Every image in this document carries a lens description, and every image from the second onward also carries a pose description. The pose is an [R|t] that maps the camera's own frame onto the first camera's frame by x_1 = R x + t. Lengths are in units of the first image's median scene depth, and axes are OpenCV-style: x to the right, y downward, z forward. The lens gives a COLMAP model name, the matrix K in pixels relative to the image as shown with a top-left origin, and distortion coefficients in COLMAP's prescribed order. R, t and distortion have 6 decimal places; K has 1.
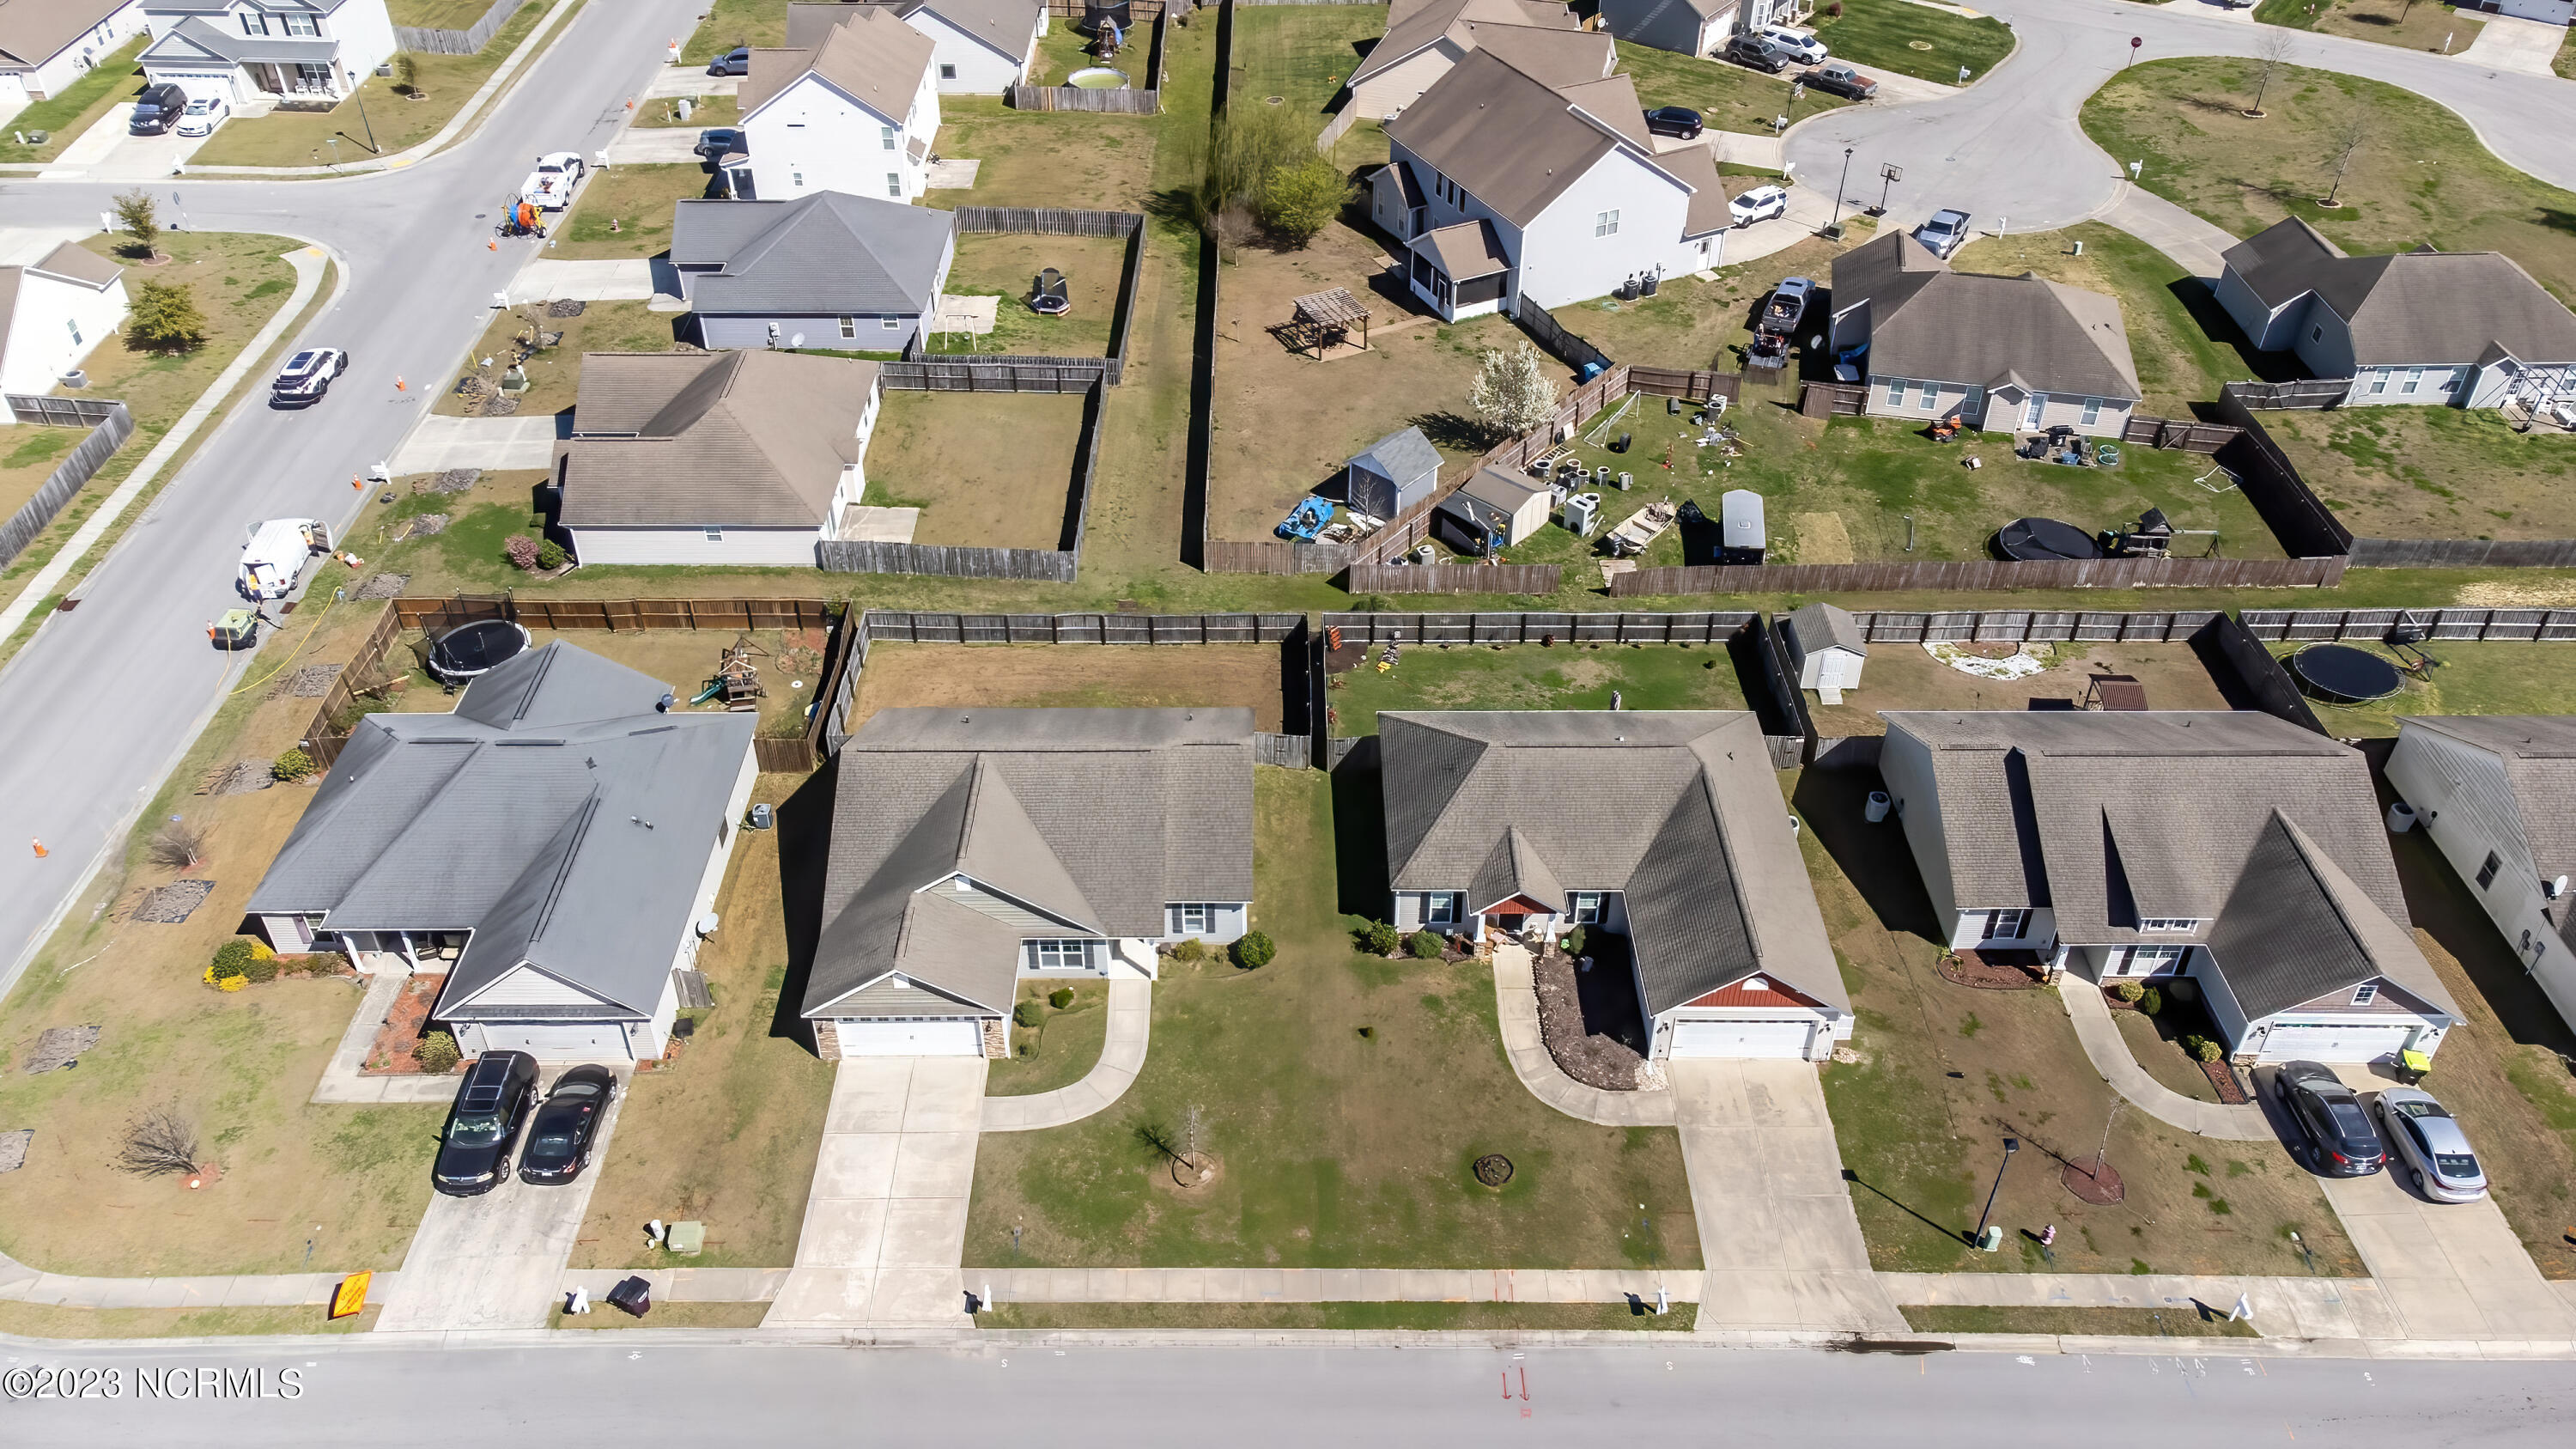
lens RADIAL K [[1926.6, 0, 1272.1], [0, 1926.6, 691.8], [0, 0, 1]] dist [0.043430, 0.005708]
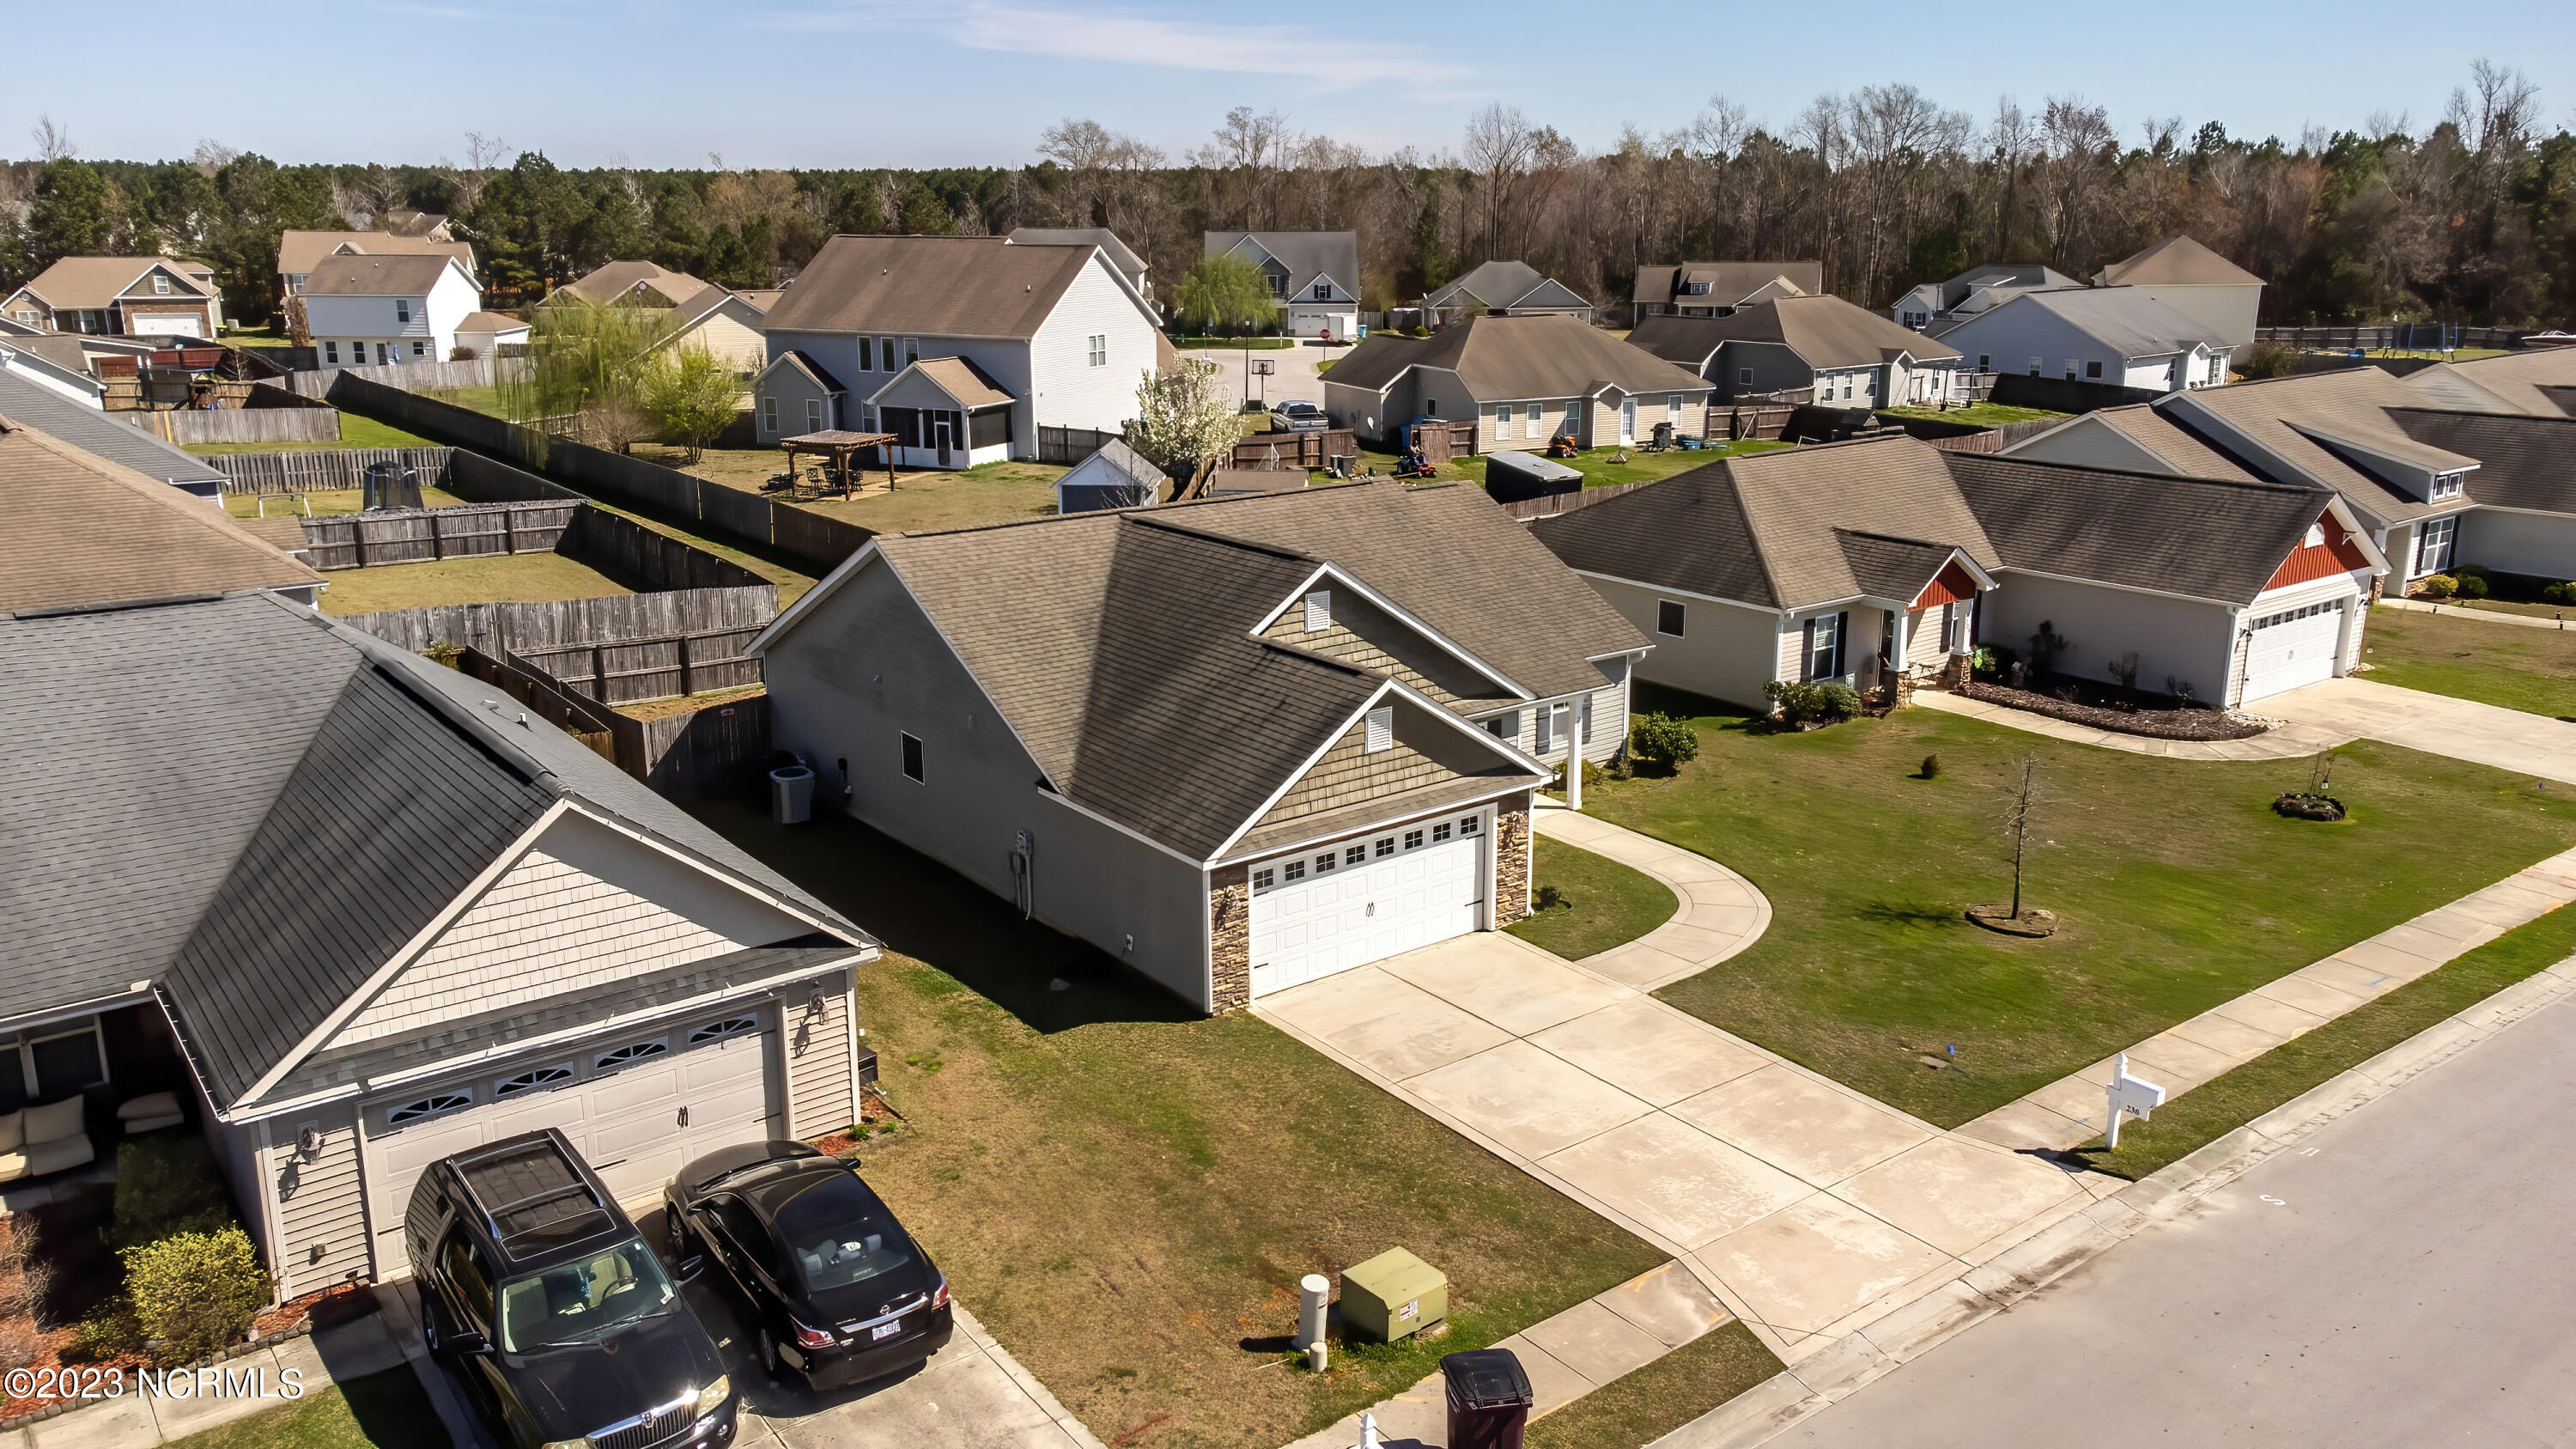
lens RADIAL K [[1926.6, 0, 1272.1], [0, 1926.6, 691.8], [0, 0, 1]] dist [0.043430, 0.005708]
pose [[0.797818, -0.149420, 0.584089, -0.460750], [0.370240, 0.886031, -0.279055, 0.251147], [-0.475824, 0.438888, 0.762213, 0.644917]]
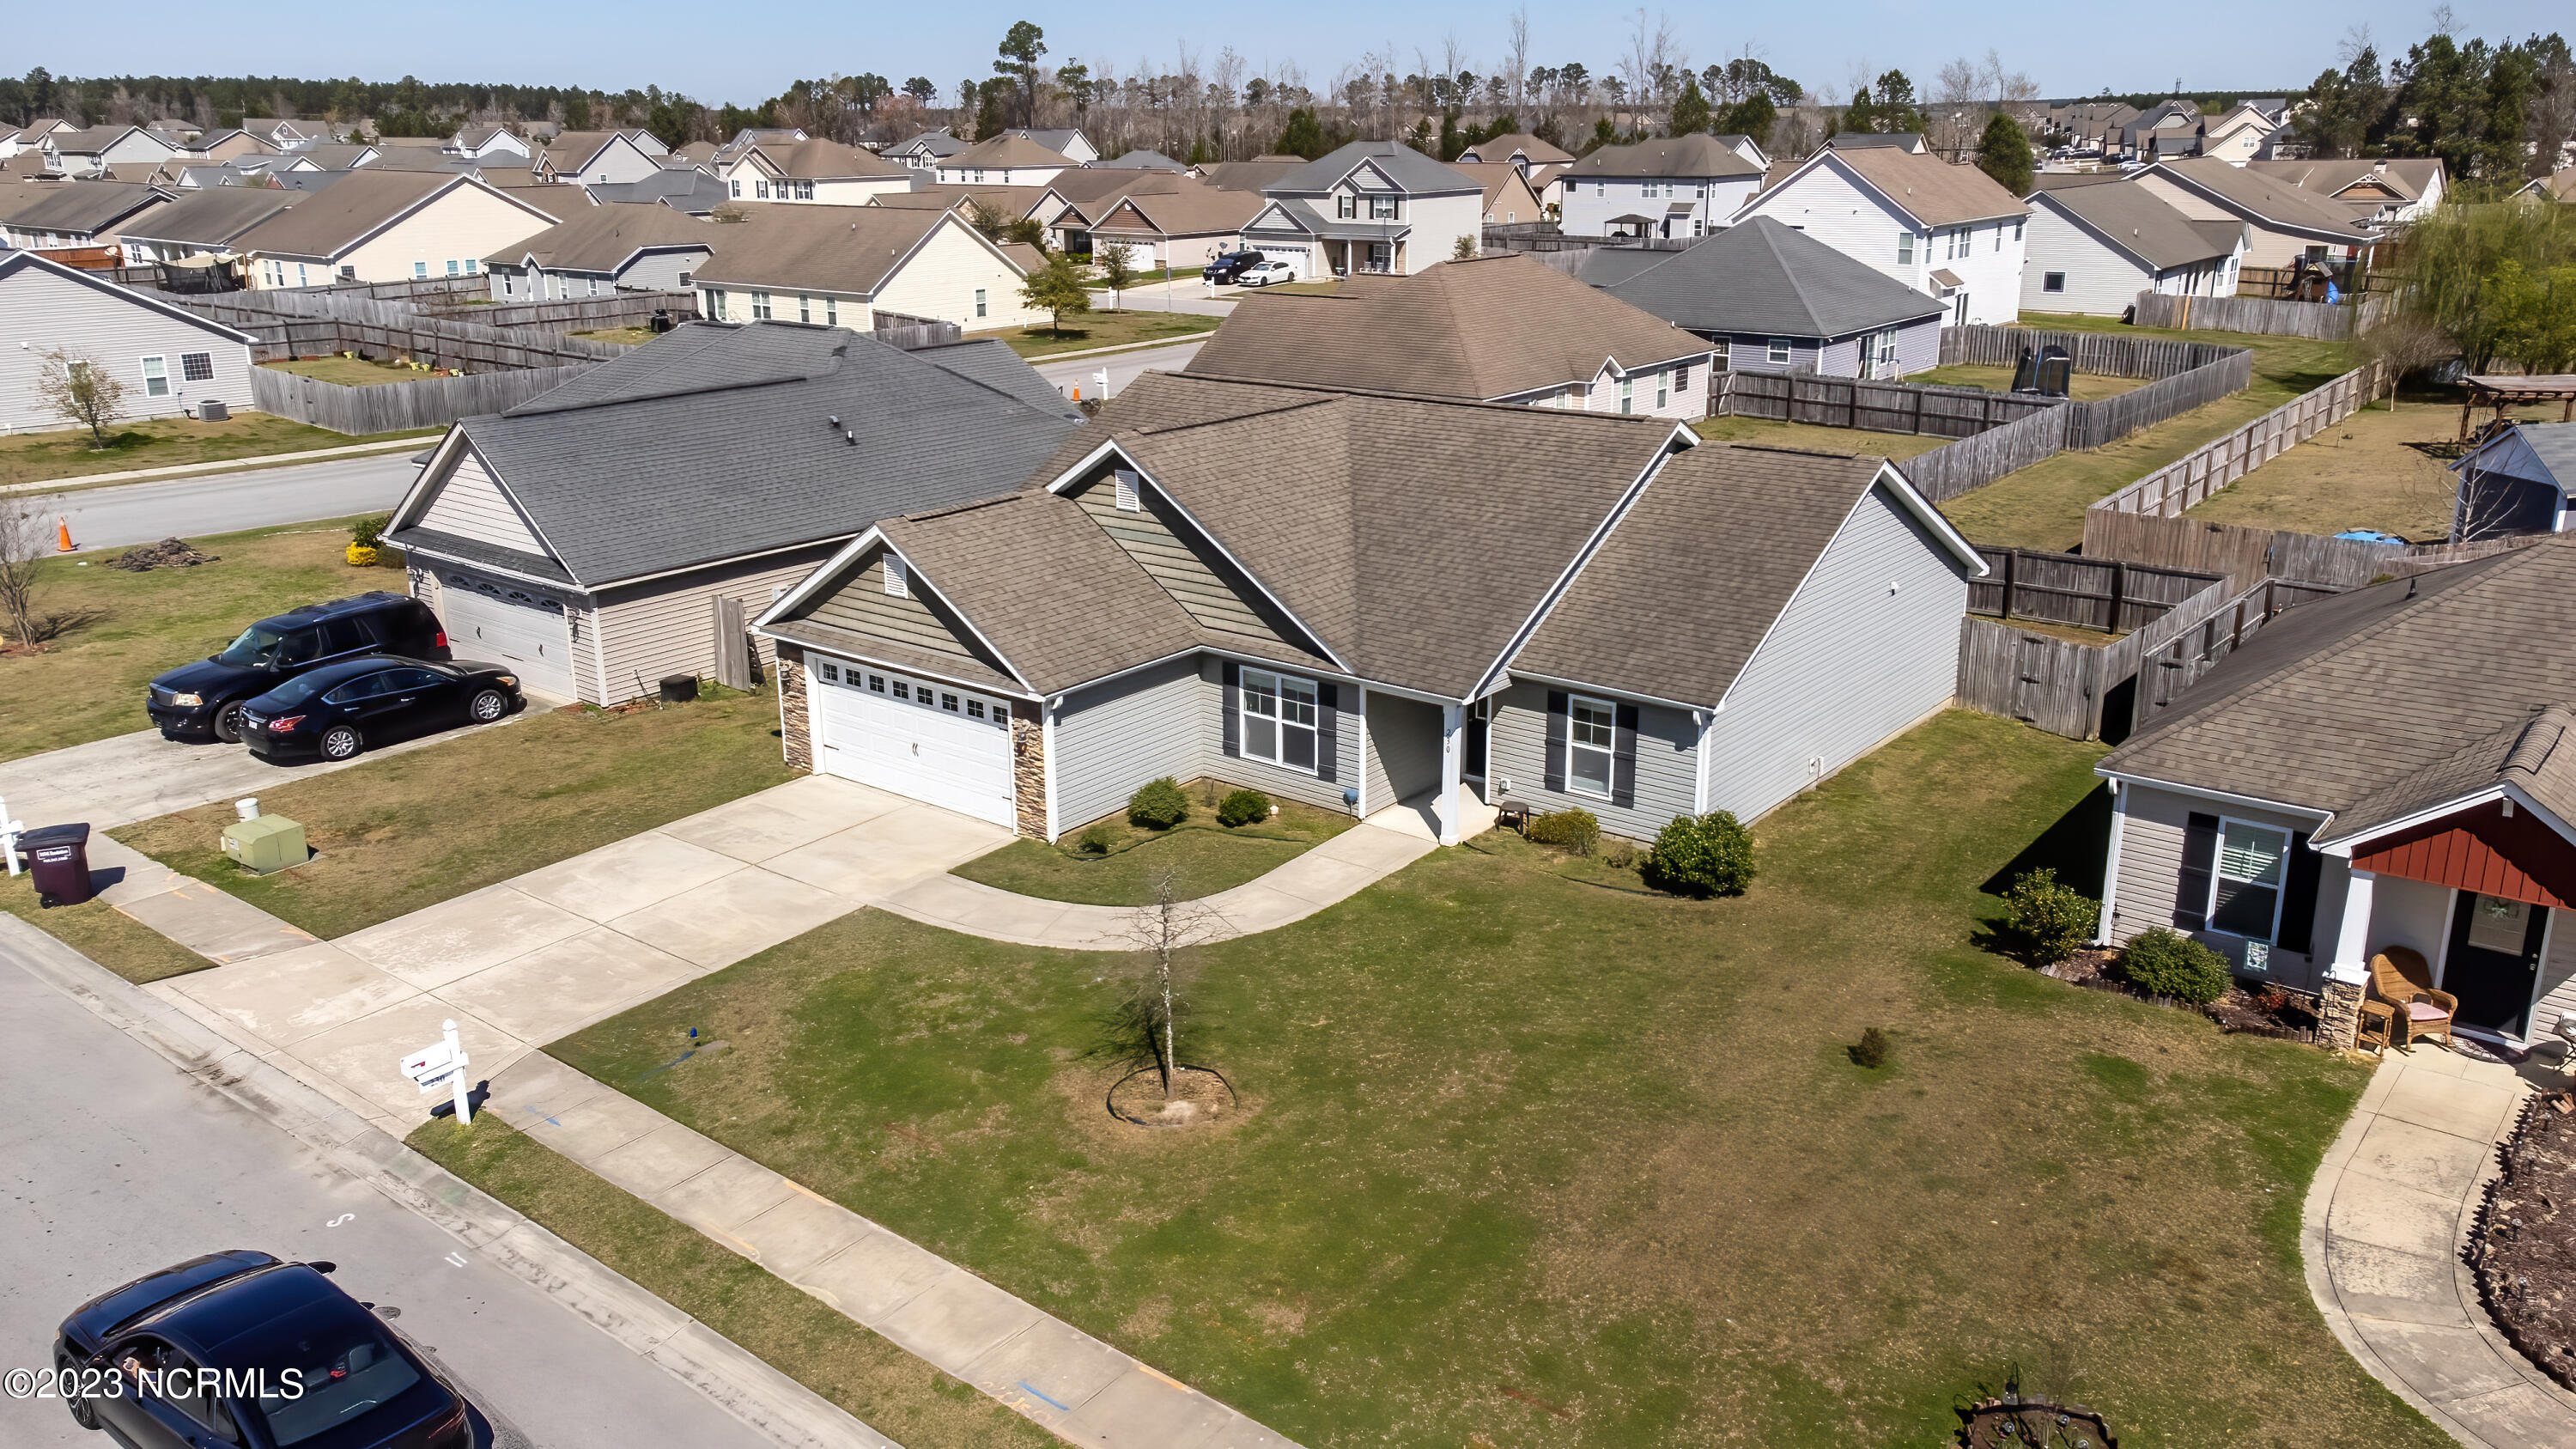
lens RADIAL K [[1926.6, 0, 1272.1], [0, 1926.6, 691.8], [0, 0, 1]] dist [0.043430, 0.005708]
pose [[0.781521, 0.175910, -0.598566, 0.163688], [-0.377328, 0.897333, -0.228947, 0.241896], [0.496839, 0.404782, 0.767660, 0.673533]]
